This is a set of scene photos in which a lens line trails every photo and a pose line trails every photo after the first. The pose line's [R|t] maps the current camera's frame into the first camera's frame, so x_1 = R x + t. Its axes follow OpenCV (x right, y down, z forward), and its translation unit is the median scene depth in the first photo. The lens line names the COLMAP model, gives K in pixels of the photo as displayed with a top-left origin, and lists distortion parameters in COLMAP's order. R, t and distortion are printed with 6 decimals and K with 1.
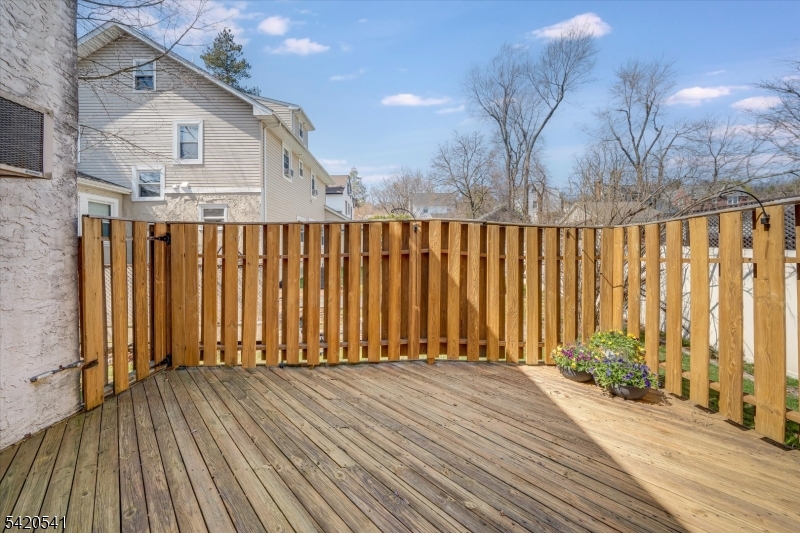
lens RADIAL K [[318.9, 0, 450.6], [0, 318.9, 250.3], [0, 0, 1]] dist [-0.010831, 0.001728]
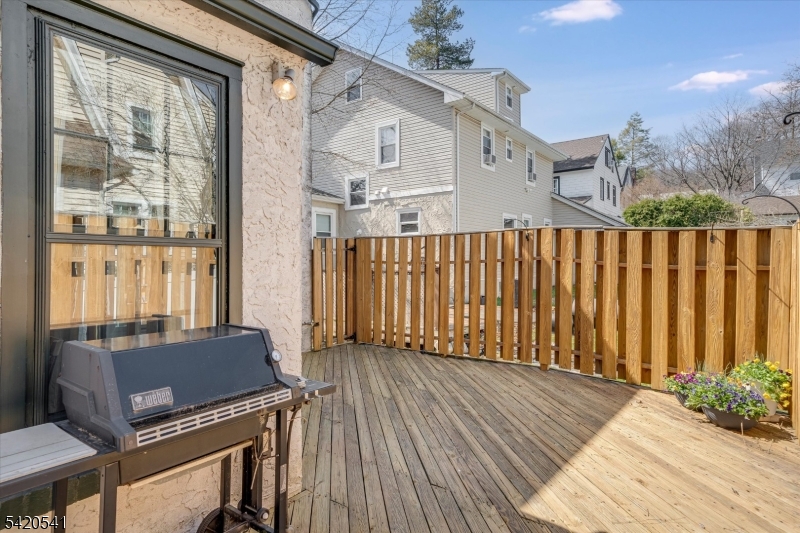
lens RADIAL K [[481.9, 0, 398.9], [0, 481.9, 263.3], [0, 0, 1]] dist [0.022153, 0.005866]
pose [[0.773772, 0.010093, -0.633384, 0.151575], [-0.004534, 0.999936, 0.010396, 0.000399], [0.633449, -0.005172, 0.773768, -0.130746]]
